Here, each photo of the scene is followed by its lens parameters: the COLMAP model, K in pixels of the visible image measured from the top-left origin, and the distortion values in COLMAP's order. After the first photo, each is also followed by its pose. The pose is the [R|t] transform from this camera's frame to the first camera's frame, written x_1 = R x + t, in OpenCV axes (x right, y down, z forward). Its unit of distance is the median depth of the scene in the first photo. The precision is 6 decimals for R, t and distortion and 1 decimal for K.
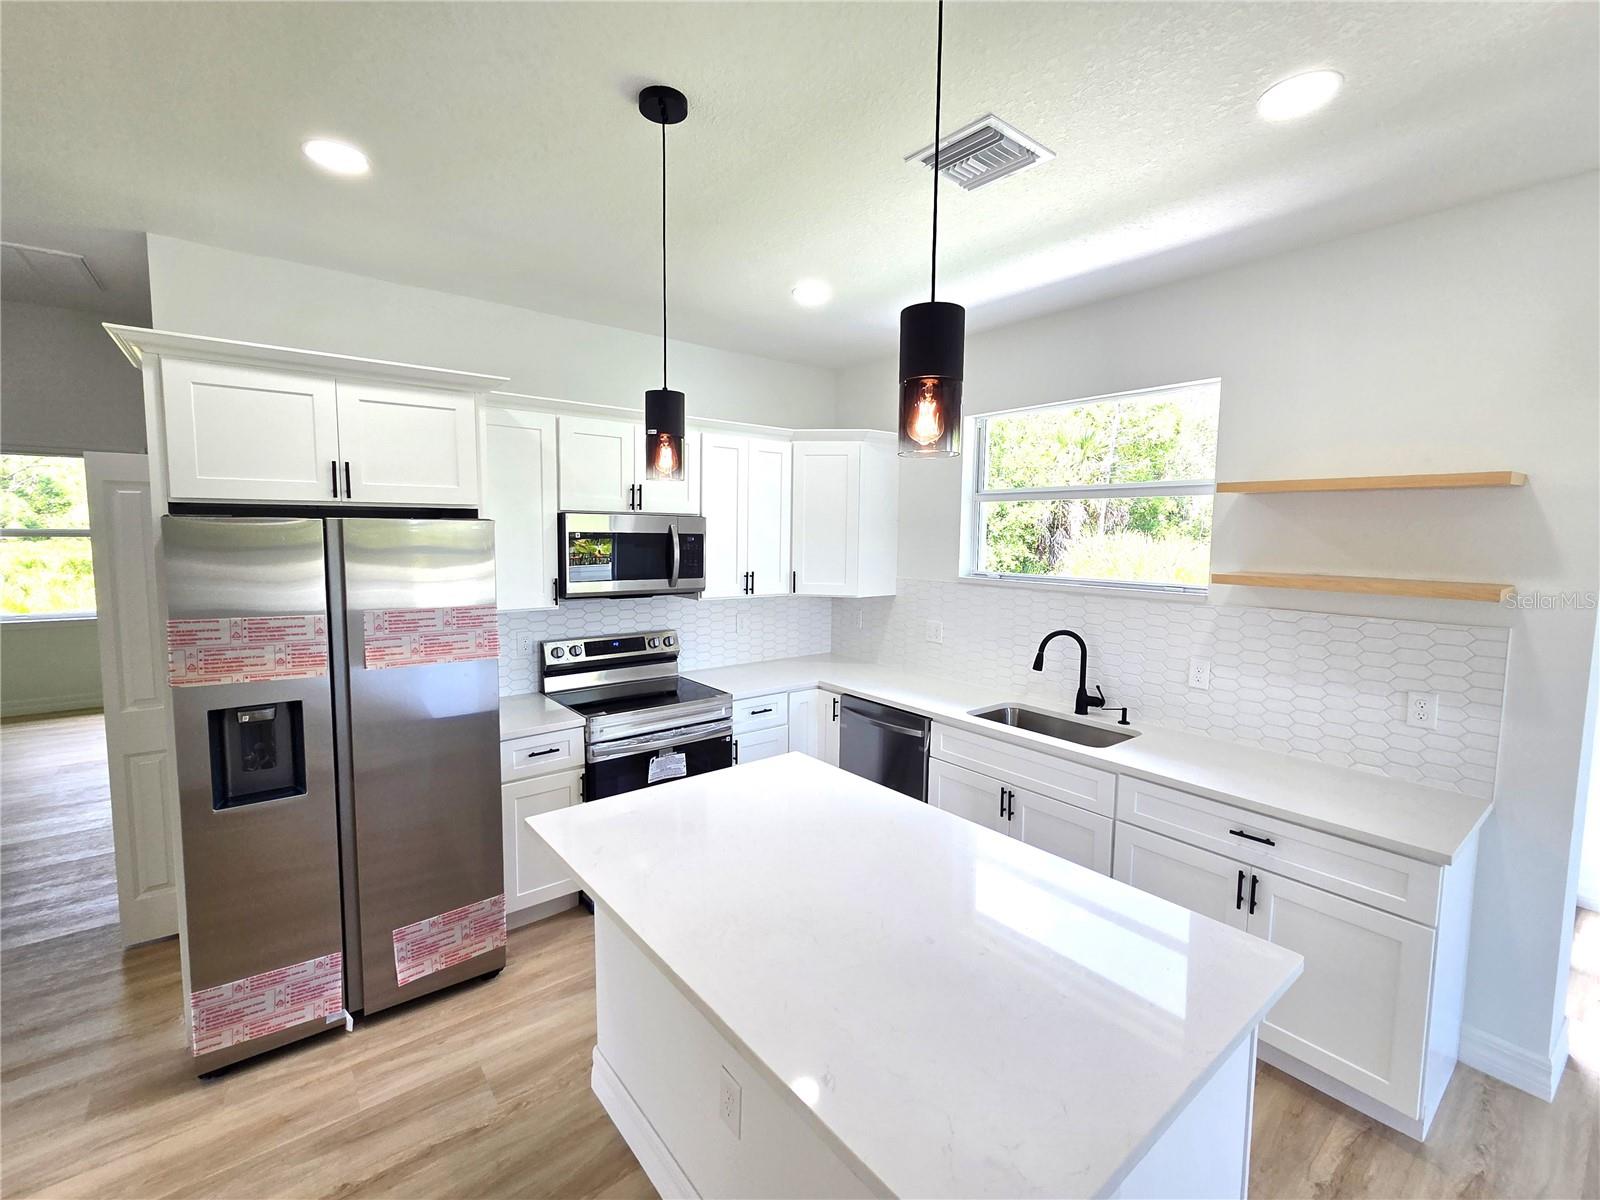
lens RADIAL K [[704.7, 0, 804.8], [0, 704.7, 588.2], [0, 0, 1]] dist [0.003608, -0.000229]
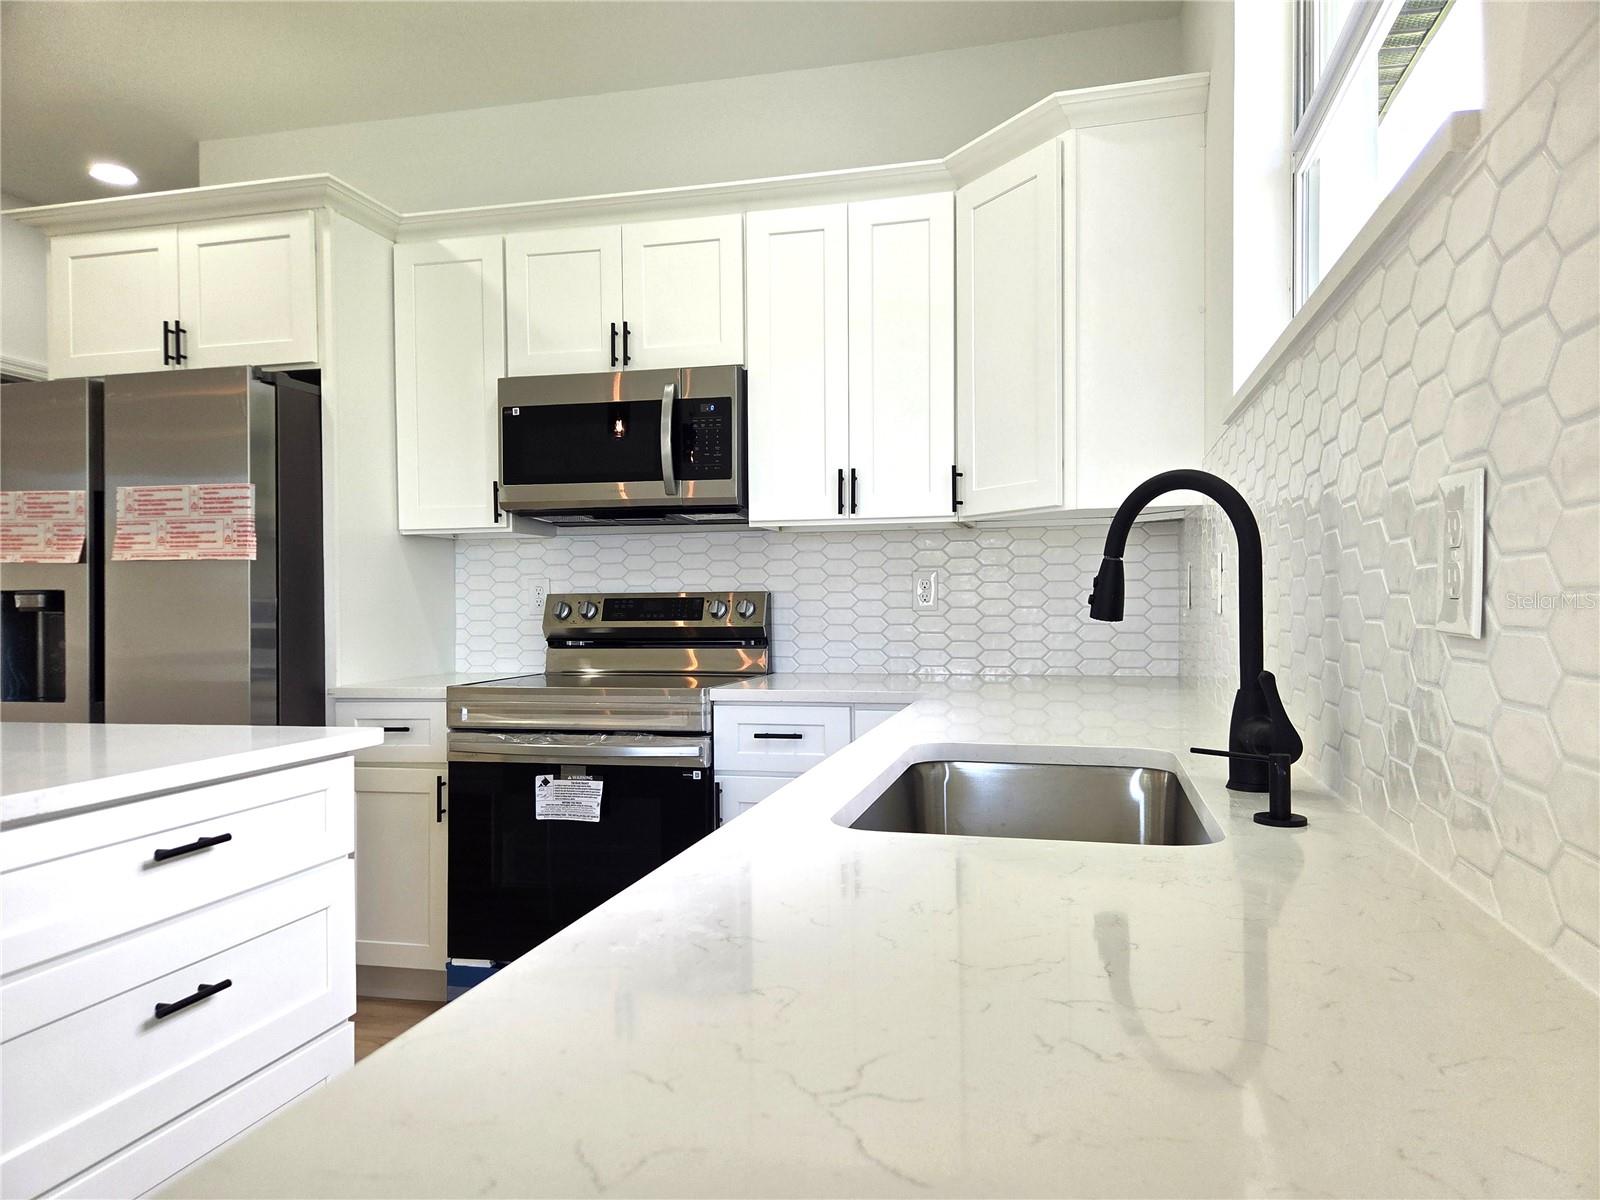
lens RADIAL K [[1077.8, 0, 797.9], [0, 1077.8, 604.8], [0, 0, 1]] dist [0.063711, -0.016043]
pose [[0.598736, -0.015681, -0.800793, 0.624172], [-0.052742, 0.996866, -0.058955, 0.145875], [0.799208, 0.077534, 0.596033, 0.638858]]
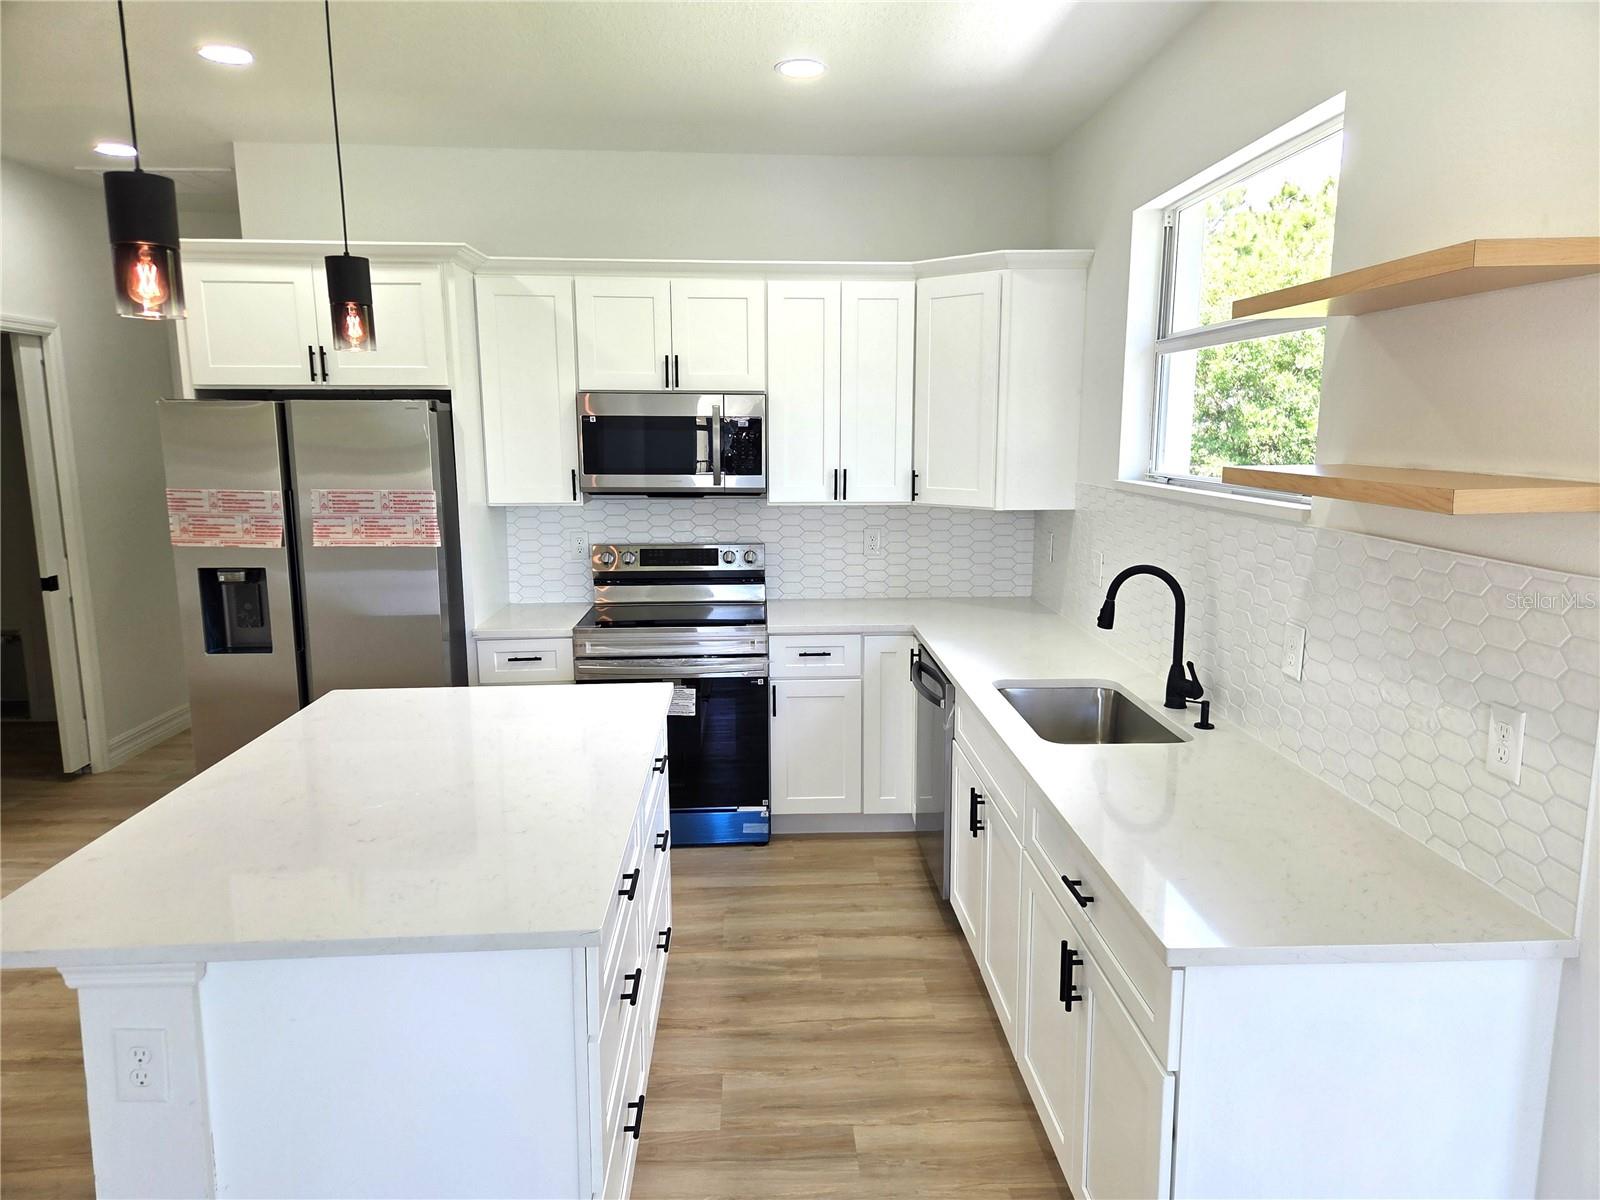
lens RADIAL K [[1077.8, 0, 805.3], [0, 1077.8, 608.3], [0, 0, 1]] dist [0.063711, -0.016043]
pose [[0.809534, 0.086494, -0.580666, 0.680377], [-0.037539, 0.994690, 0.095830, 0.017929], [0.585872, -0.055780, 0.808482, 0.074410]]
